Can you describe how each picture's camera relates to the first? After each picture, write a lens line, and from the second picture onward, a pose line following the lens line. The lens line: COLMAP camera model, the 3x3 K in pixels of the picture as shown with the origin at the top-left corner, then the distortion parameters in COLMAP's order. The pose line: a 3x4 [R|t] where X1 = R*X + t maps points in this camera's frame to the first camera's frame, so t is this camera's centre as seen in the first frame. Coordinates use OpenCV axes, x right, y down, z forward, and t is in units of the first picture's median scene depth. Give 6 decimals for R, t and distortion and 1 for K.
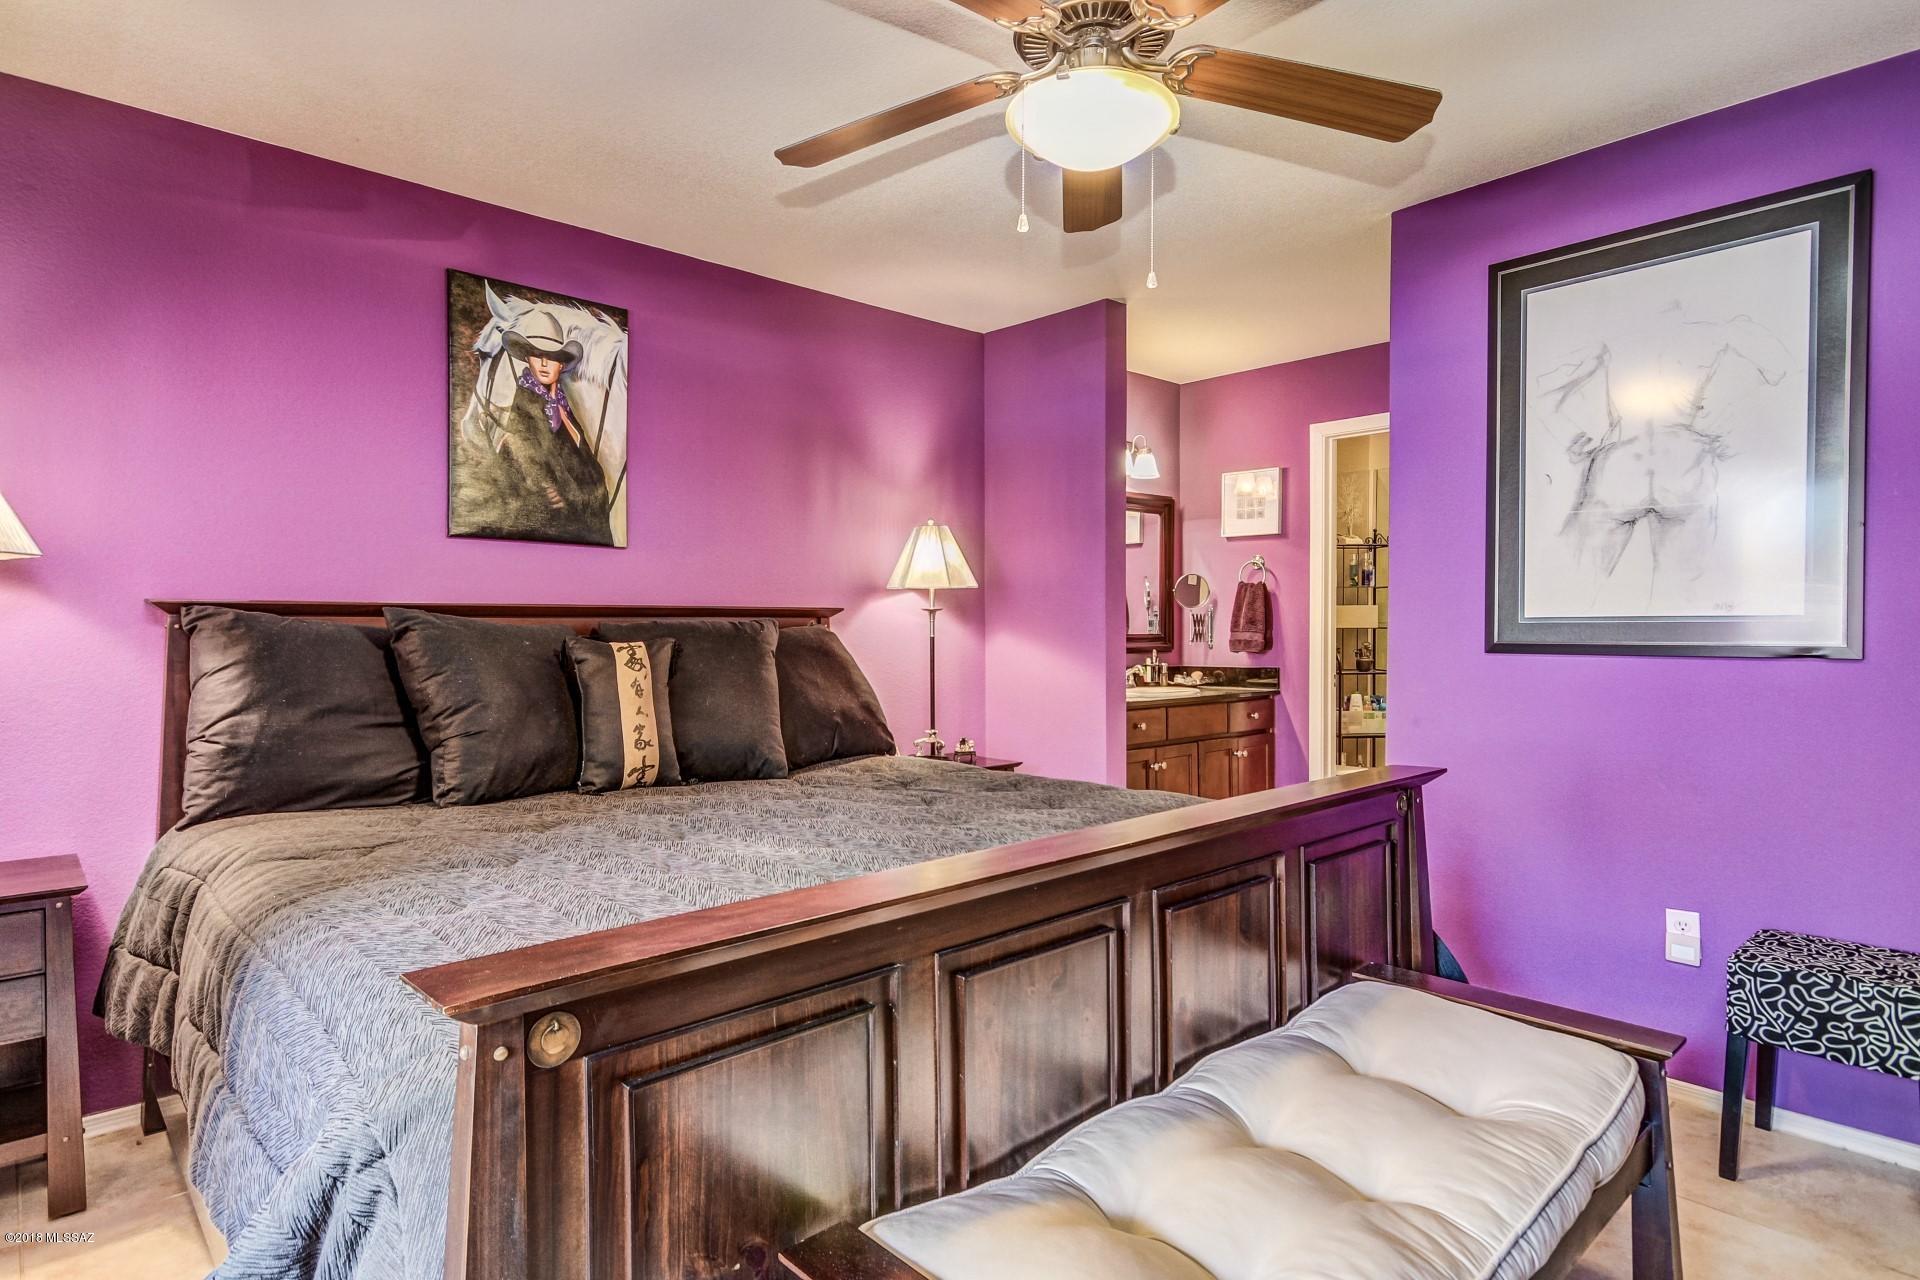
lens RADIAL K [[1026.8, 0, 951.2], [0, 1026.8, 647.3], [0, 0, 1]] dist [0.000353, 0.000614]
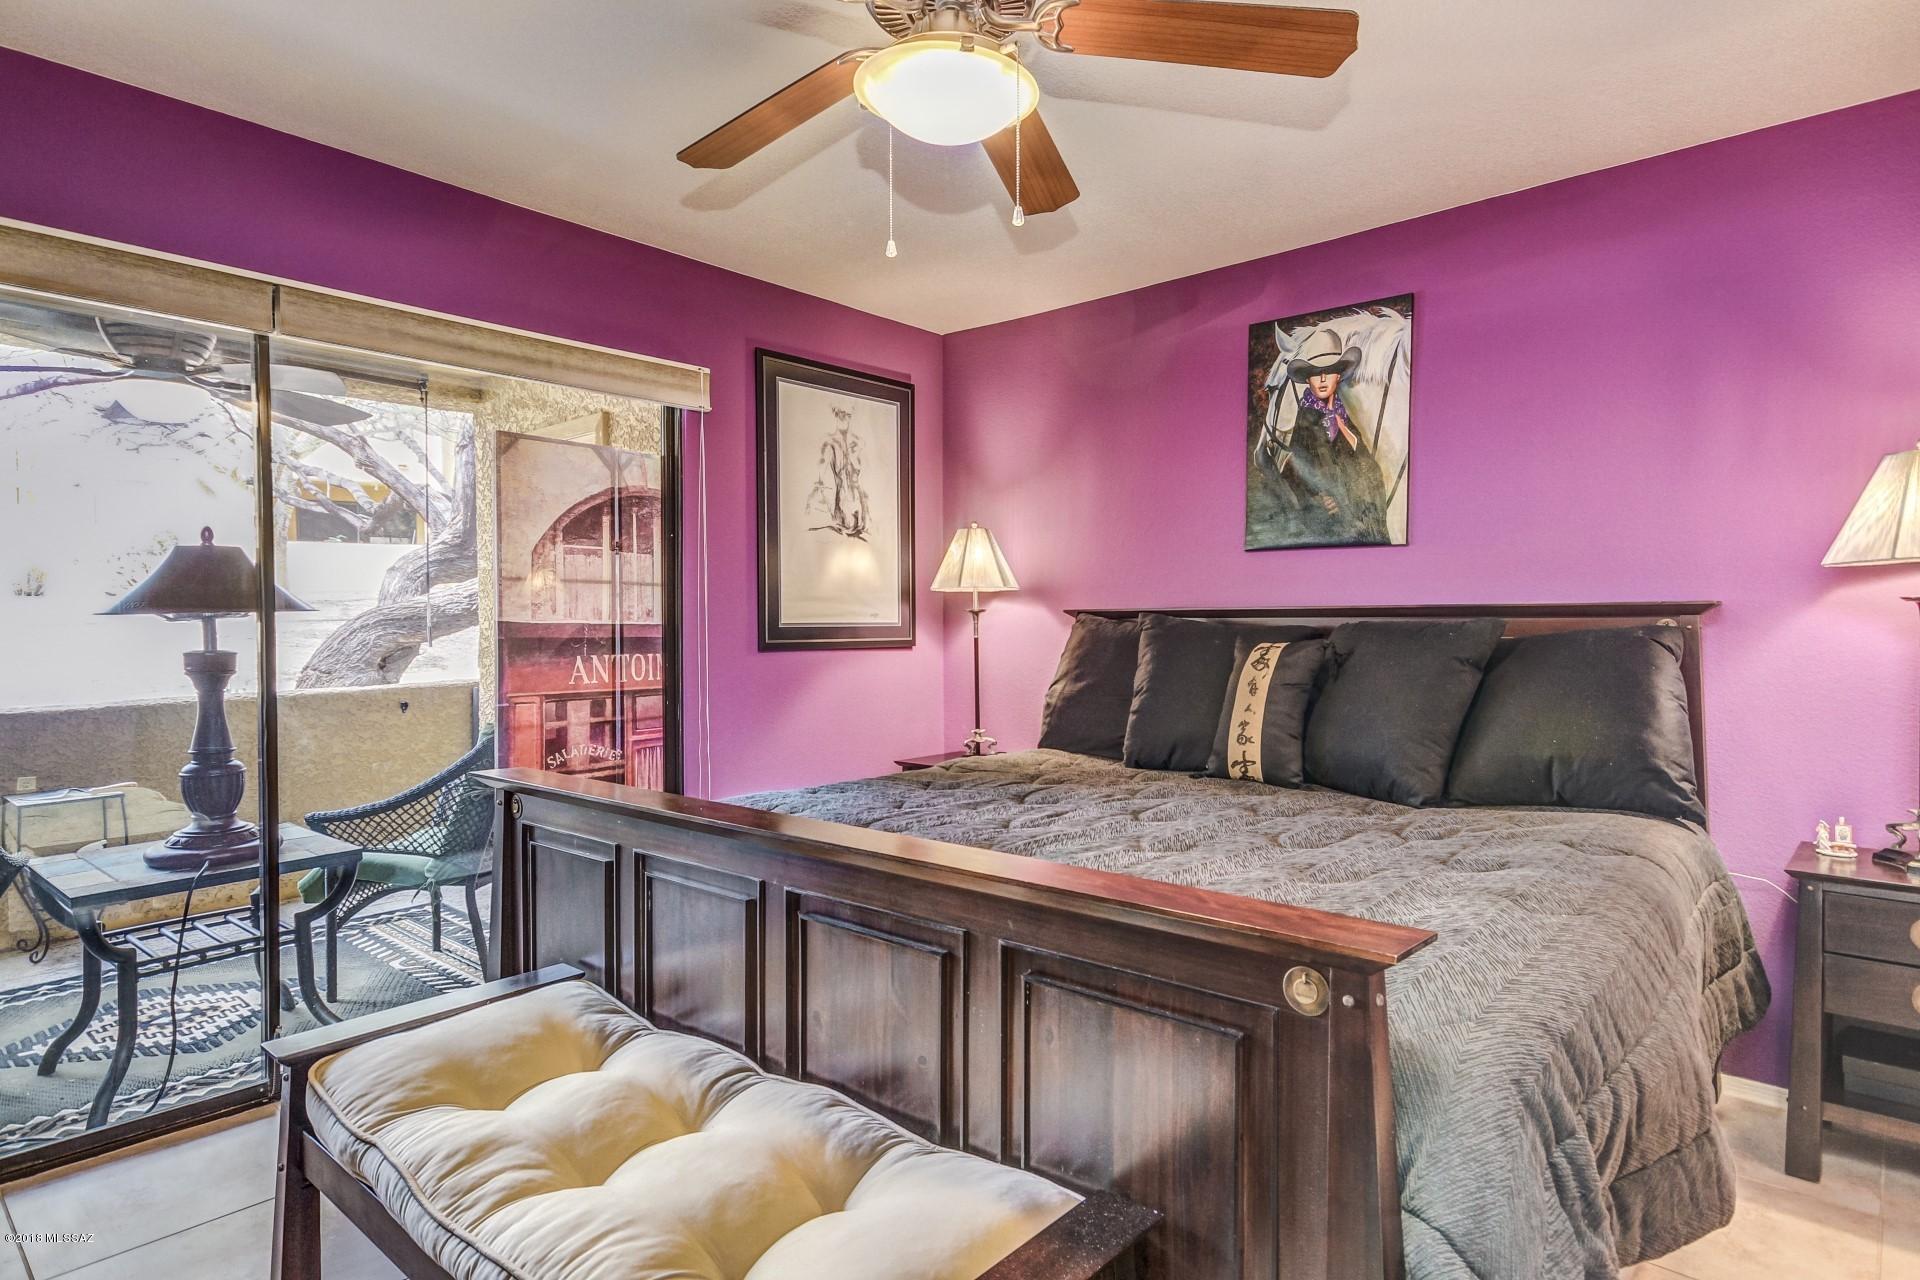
lens RADIAL K [[1026.8, 0, 950.2], [0, 1026.8, 638.9], [0, 0, 1]] dist [0.000353, 0.000614]
pose [[0.105076, 0.015523, -0.994343, 0.631867], [-0.015679, 0.999780, 0.013951, -0.017224], [0.994341, 0.014124, 0.105296, 0.516825]]
